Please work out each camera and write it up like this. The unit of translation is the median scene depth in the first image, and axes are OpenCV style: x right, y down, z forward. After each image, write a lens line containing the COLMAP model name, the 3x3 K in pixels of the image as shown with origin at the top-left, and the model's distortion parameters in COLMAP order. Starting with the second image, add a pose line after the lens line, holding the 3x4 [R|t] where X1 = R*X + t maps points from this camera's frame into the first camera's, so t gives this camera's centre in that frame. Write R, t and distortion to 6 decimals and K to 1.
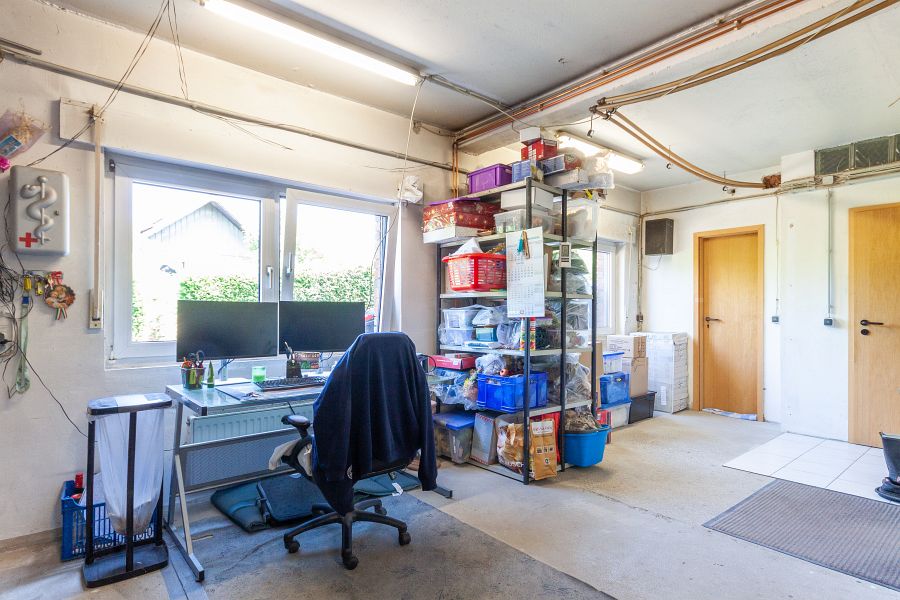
lens RADIAL K [[474.9, 0, 447.7], [0, 474.9, 313.4], [0, 0, 1]] dist [0.003306, 0.000481]
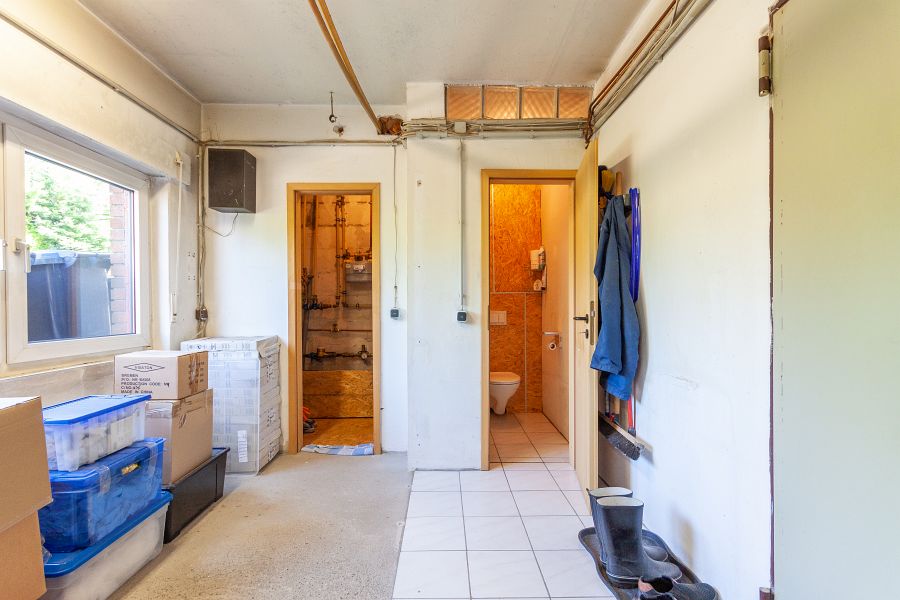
lens RADIAL K [[419.5, 0, 448.4], [0, 419.5, 311.1], [0, 0, 1]] dist [0.002151, 0.000446]
pose [[0.639597, -0.013336, 0.768595, 0.231996], [0.006635, 0.999908, 0.011828, 0.001309], [-0.768682, -0.002466, 0.639626, 0.498761]]
